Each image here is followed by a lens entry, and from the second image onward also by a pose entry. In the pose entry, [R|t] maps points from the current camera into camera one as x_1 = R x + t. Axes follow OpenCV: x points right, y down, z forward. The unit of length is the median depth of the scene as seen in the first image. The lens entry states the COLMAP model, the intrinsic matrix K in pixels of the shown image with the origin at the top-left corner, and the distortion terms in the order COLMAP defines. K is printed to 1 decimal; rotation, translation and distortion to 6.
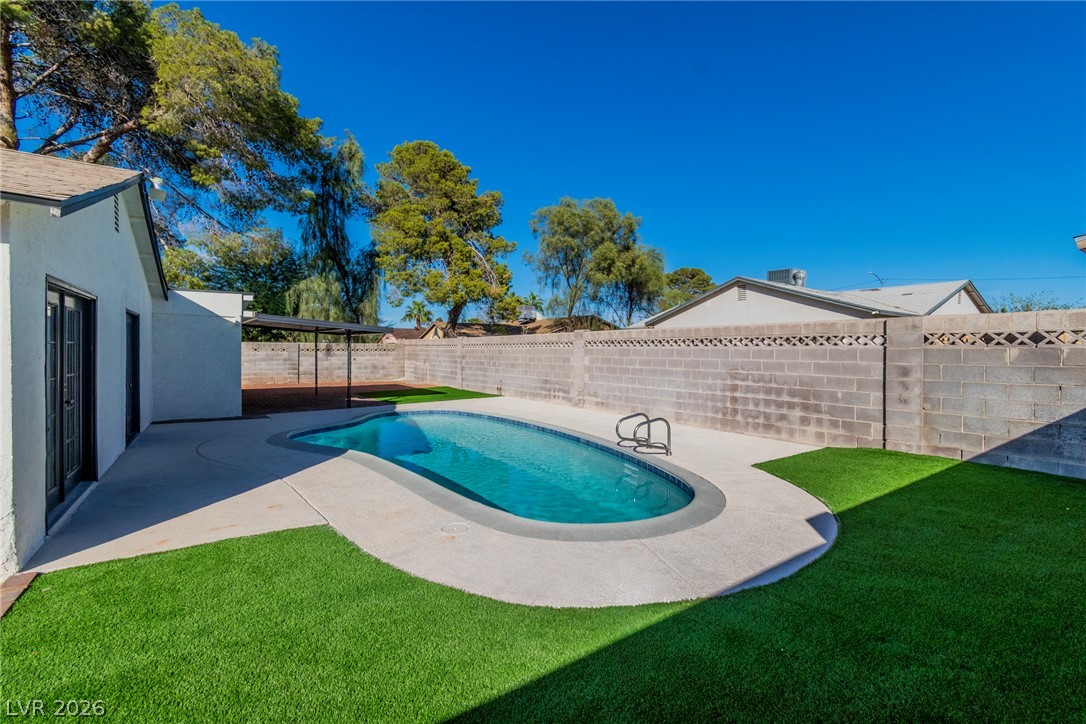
lens RADIAL K [[472.7, 0, 539.9], [0, 472.7, 362.0], [0, 0, 1]] dist [0.005313, -0.000247]
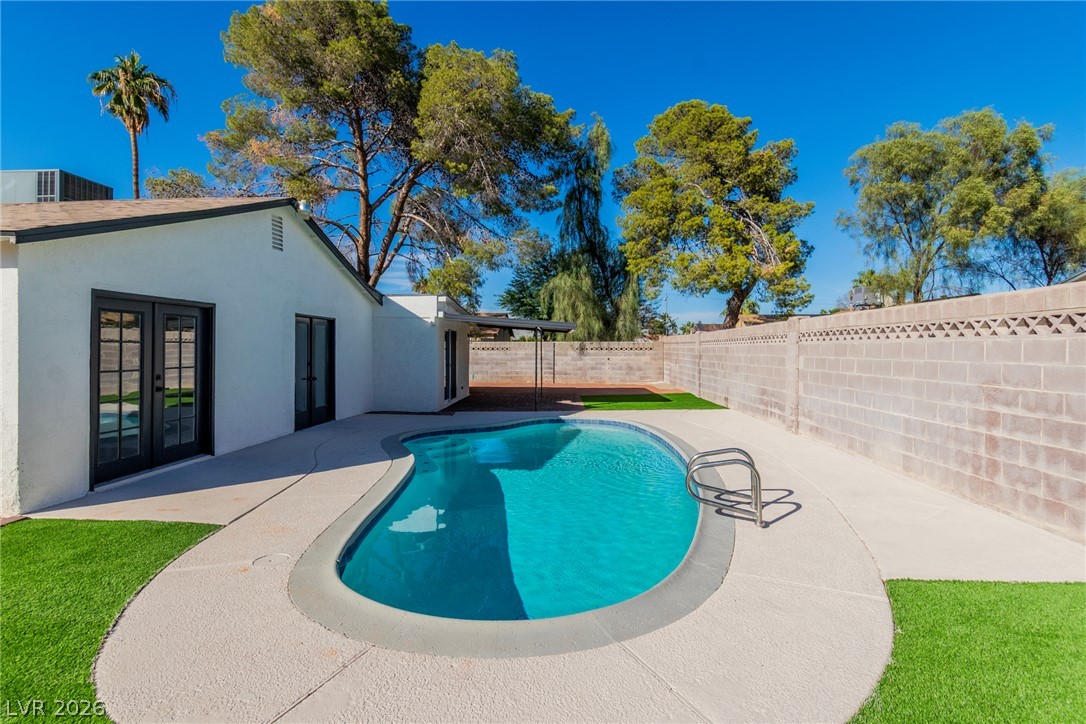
lens RADIAL K [[535.7, 0, 547.3], [0, 535.7, 356.4], [0, 0, 1]] dist [0.000629, -0.001631]
pose [[0.796982, 0.003858, -0.603991, 0.196672], [-0.011728, 0.999890, -0.009089, -0.000490], [0.603889, 0.014327, 0.796940, 0.137623]]
